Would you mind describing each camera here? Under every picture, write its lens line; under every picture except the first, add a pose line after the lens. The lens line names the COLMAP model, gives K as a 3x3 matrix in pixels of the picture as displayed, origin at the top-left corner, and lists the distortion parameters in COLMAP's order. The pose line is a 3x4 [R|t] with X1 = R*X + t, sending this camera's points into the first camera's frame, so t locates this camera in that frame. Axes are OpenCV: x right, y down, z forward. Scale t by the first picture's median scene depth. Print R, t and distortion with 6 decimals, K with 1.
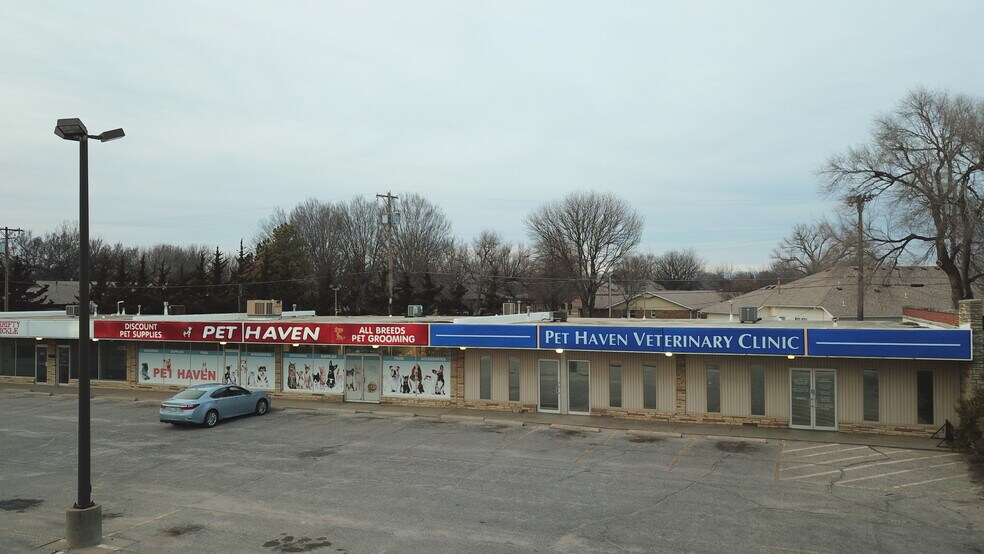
lens RADIAL K [[747.3, 0, 491.0], [0, 747.3, 280.8], [0, 0, 1]] dist [0.009535, -0.005016]
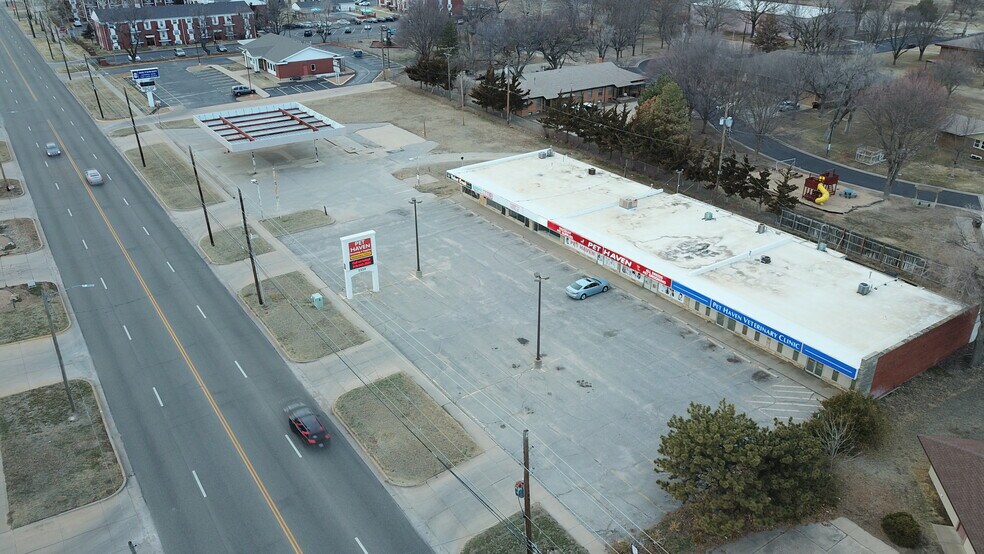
lens RADIAL K [[749.6, 0, 490.8], [0, 749.6, 279.8], [0, 0, 1]] dist [0.007634, -0.004547]
pose [[0.837929, 0.245693, -0.487349, 0.539119], [0.006564, 0.888341, 0.459136, -0.939810], [0.545739, -0.387923, 0.742754, -0.961793]]
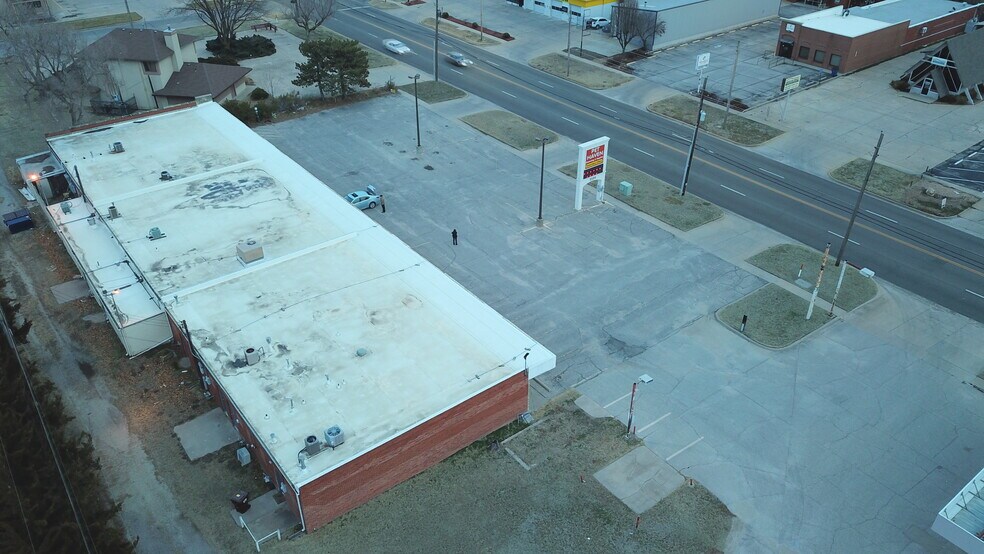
lens RADIAL K [[747.3, 0, 491.0], [0, 747.3, 280.8], [0, 0, 1]] dist [0.009535, -0.005016]
pose [[-0.865841, -0.269502, 0.421531, -1.688878], [-0.005373, 0.847484, 0.530794, -0.833167], [-0.500291, 0.457318, -0.735234, 2.467347]]
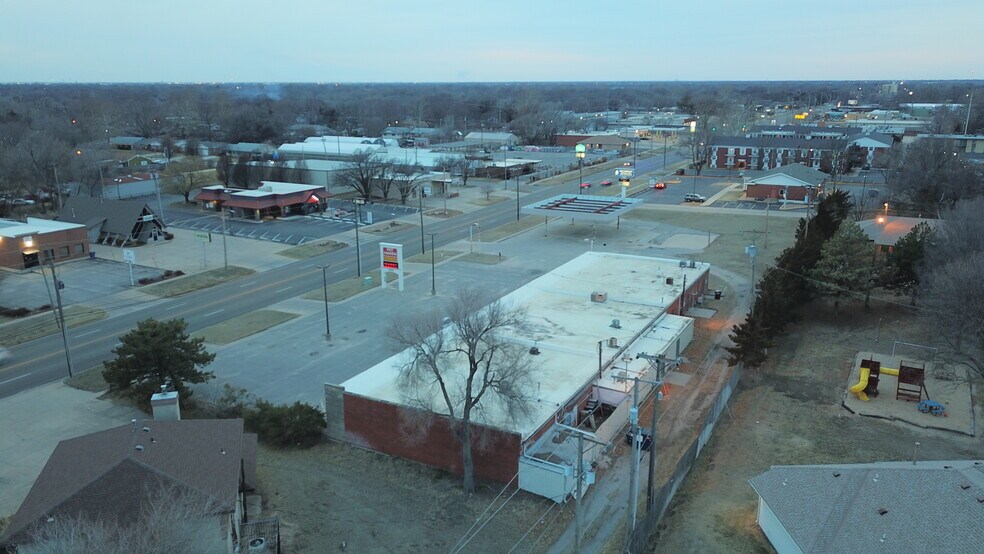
lens RADIAL K [[747.3, 0, 491.0], [0, 747.3, 280.8], [0, 0, 1]] dist [0.009535, -0.005016]
pose [[-0.107719, 0.260039, -0.959571, 2.126422], [0.023417, 0.965583, 0.259039, -0.692437], [0.993906, 0.005433, -0.110101, 1.327254]]
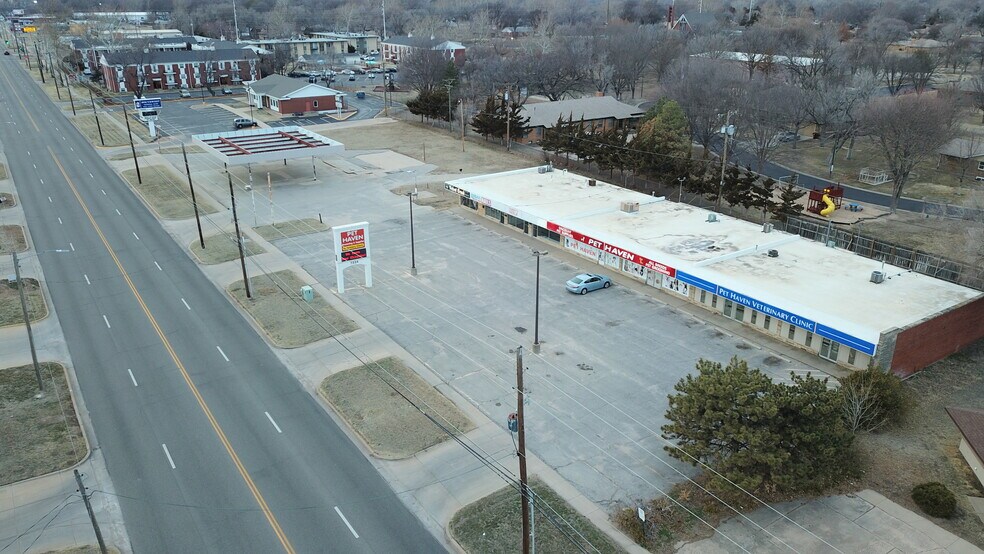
lens RADIAL K [[747.3, 0, 491.0], [0, 747.3, 280.8], [0, 0, 1]] dist [0.009535, -0.005016]
pose [[0.835517, 0.205697, -0.509509, 0.555883], [0.003083, 0.925514, 0.378701, -0.700529], [0.549456, -0.317983, 0.772648, -0.961880]]
